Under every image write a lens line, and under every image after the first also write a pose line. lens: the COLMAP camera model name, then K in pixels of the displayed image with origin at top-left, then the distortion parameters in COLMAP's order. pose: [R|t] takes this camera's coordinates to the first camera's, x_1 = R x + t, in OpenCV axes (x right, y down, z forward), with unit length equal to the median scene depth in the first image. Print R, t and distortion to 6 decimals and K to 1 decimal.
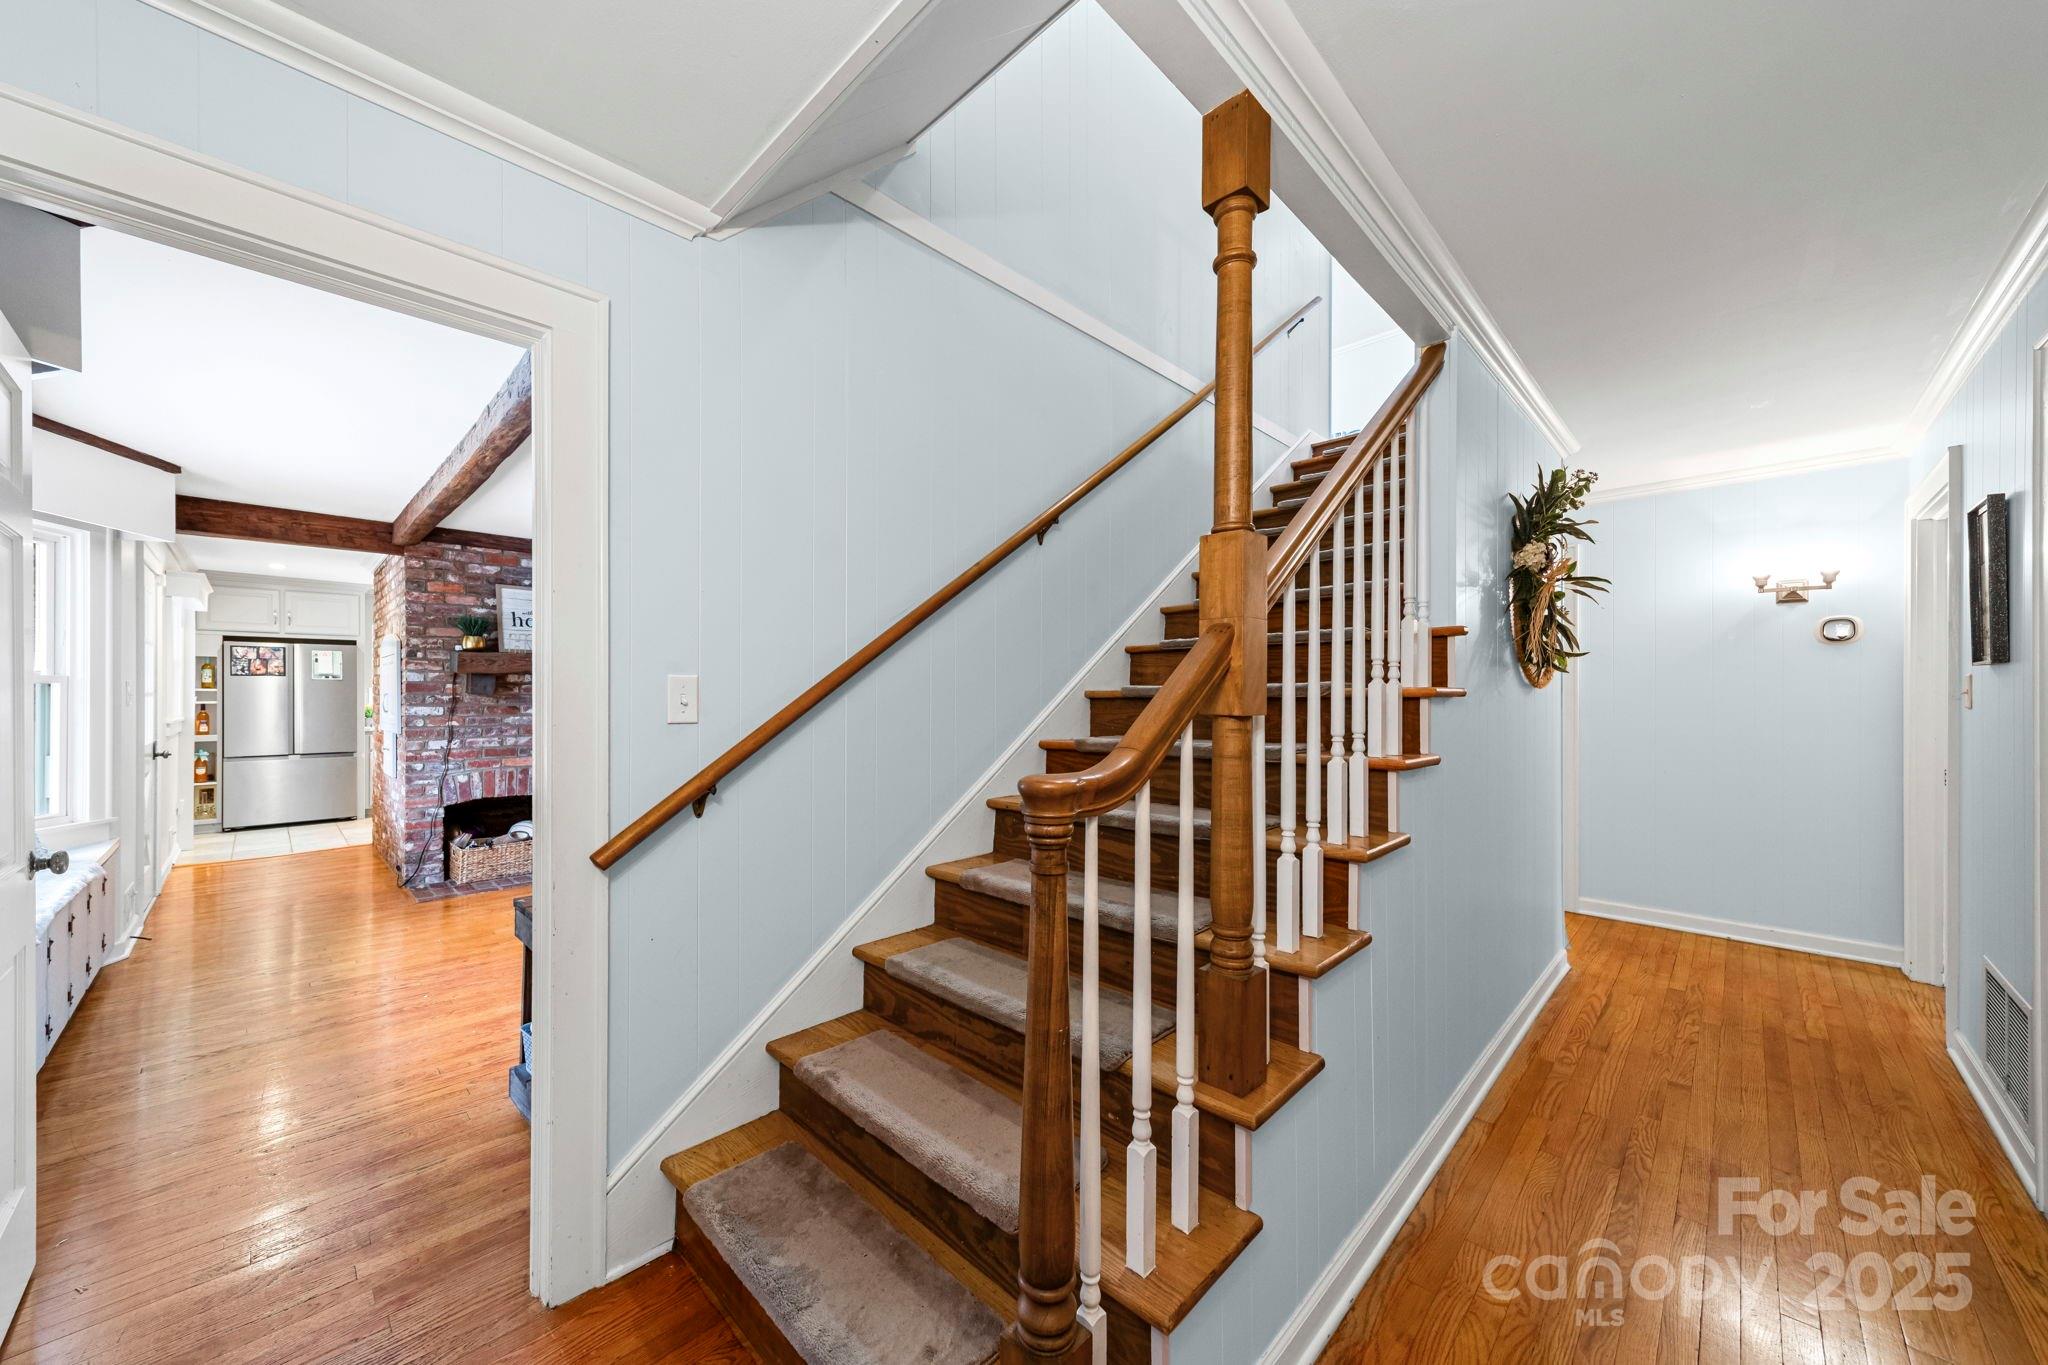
lens RADIAL K [[720.3, 0, 1019.0], [0, 720.3, 685.0], [0, 0, 1]] dist [0.001134, 0.000144]
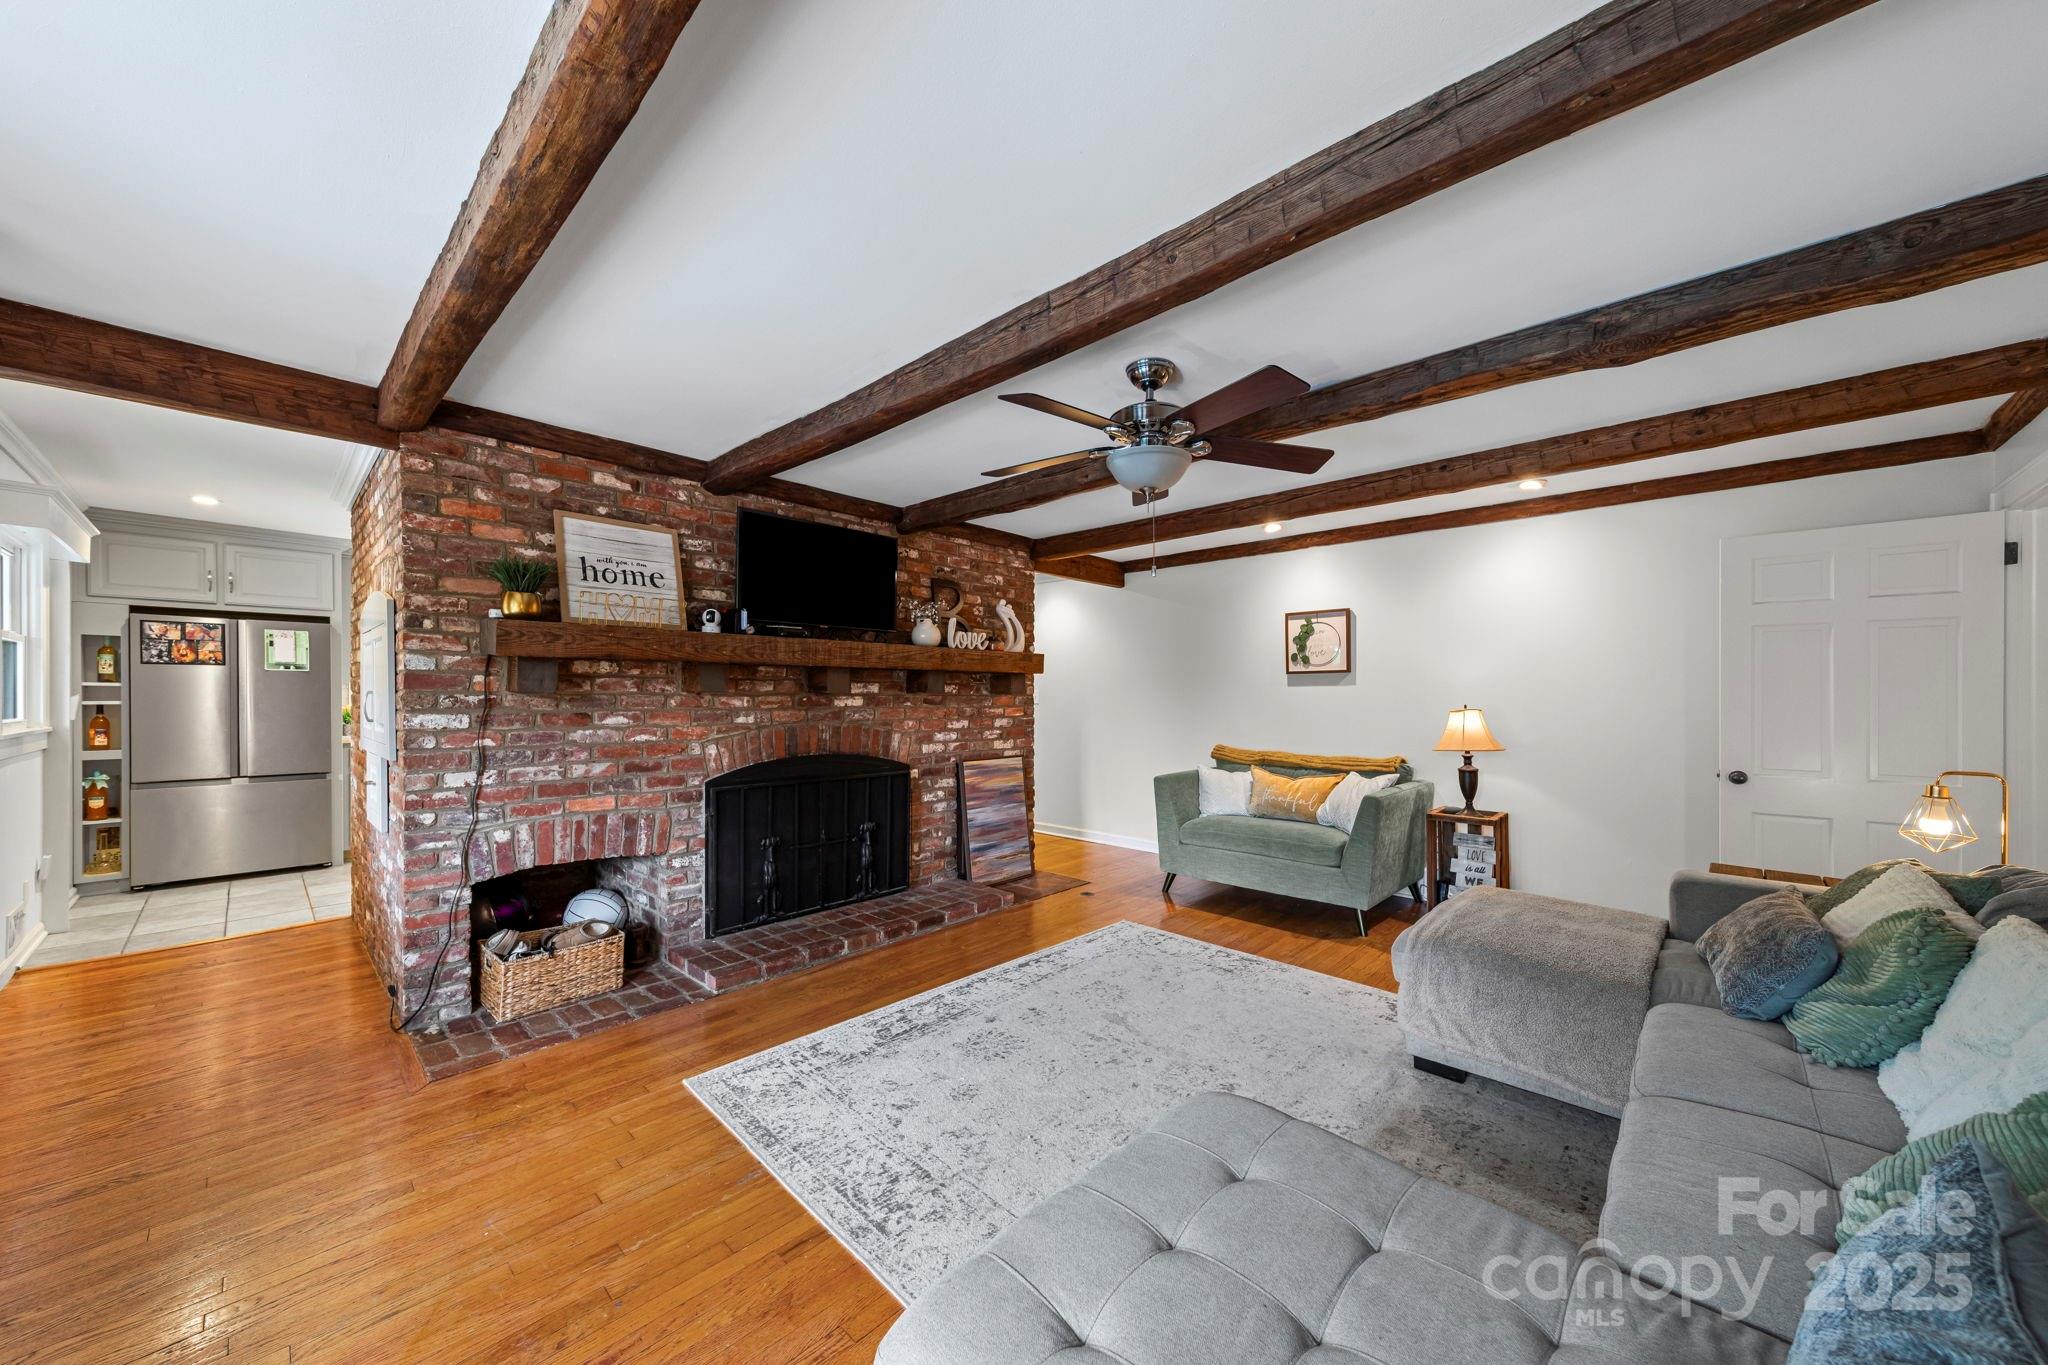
lens RADIAL K [[720.3, 0, 1030.1], [0, 720.3, 695.0], [0, 0, 1]] dist [0.001134, 0.000144]
pose [[0.999849, 0.005037, 0.016640, -0.345668], [-0.005251, 0.999904, 0.012828, 0.004677], [-0.016574, -0.012914, 0.999779, 0.399540]]
